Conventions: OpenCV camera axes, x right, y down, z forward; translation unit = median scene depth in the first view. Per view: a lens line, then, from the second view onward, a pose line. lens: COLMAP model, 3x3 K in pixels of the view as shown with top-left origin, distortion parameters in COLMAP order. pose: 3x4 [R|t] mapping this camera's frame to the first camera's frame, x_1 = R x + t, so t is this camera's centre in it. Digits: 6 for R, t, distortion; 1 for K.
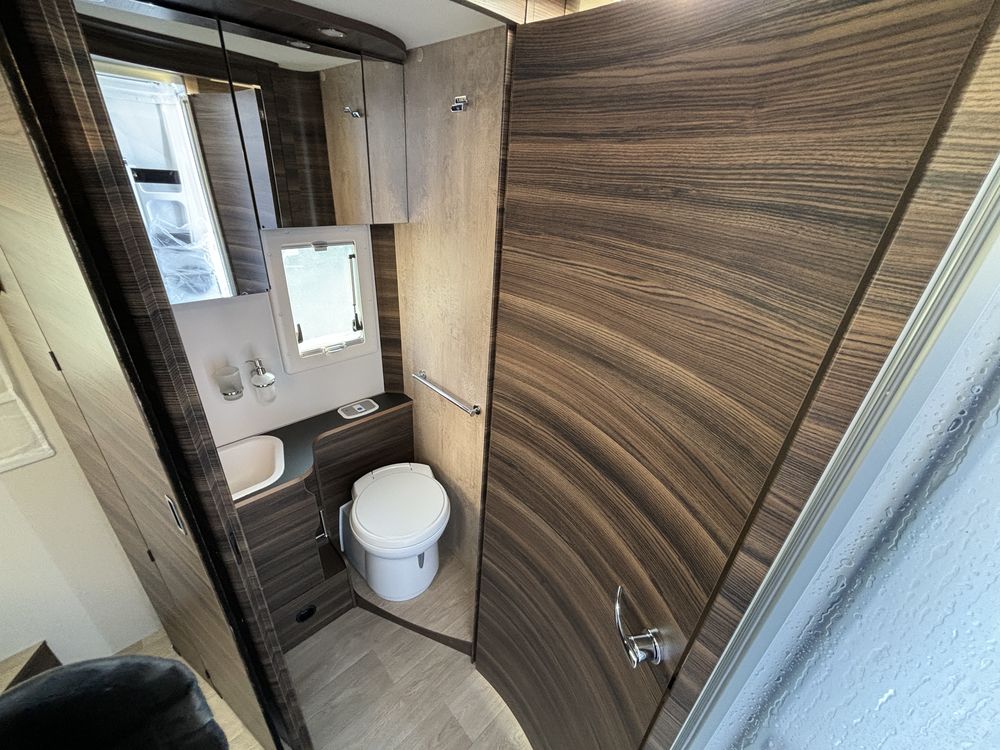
lens RADIAL K [[402.1, 0, 500.0], [0, 402.1, 375.2], [0, 0, 1]] dist [-0.001933, 0.000820]
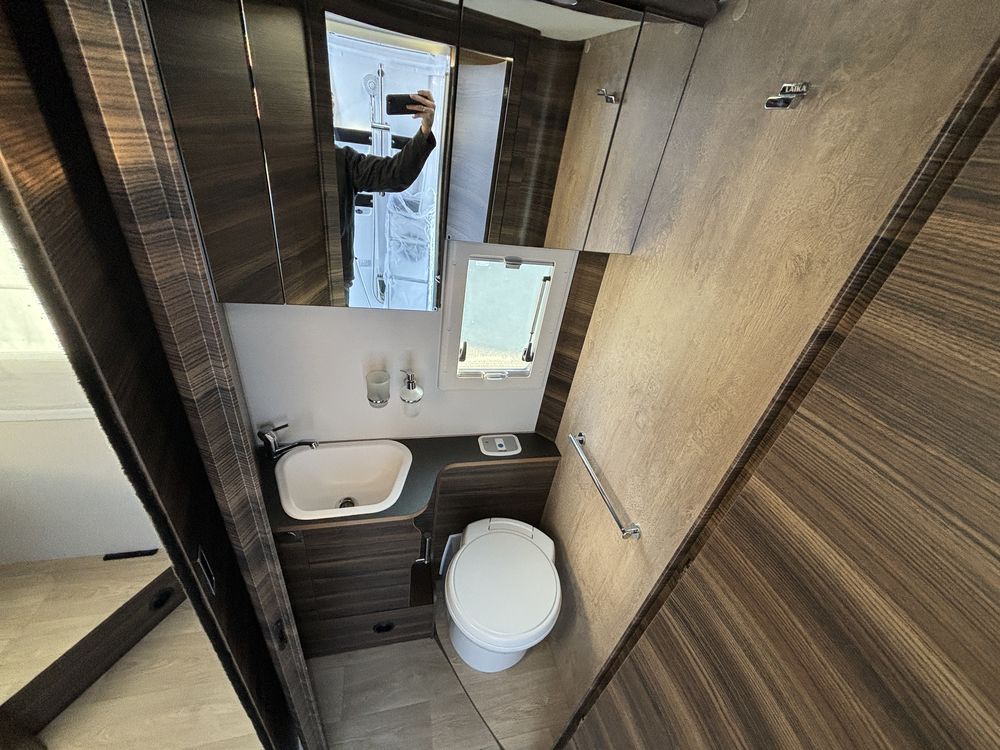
lens RADIAL K [[402.1, 0, 498.6], [0, 402.1, 378.3], [0, 0, 1]] dist [-0.001933, 0.000820]
pose [[0.861063, 0.326705, -0.389658, -0.068475], [-0.308768, 0.944776, 0.109825, -0.157259], [0.404020, 0.025748, 0.914388, 0.219309]]
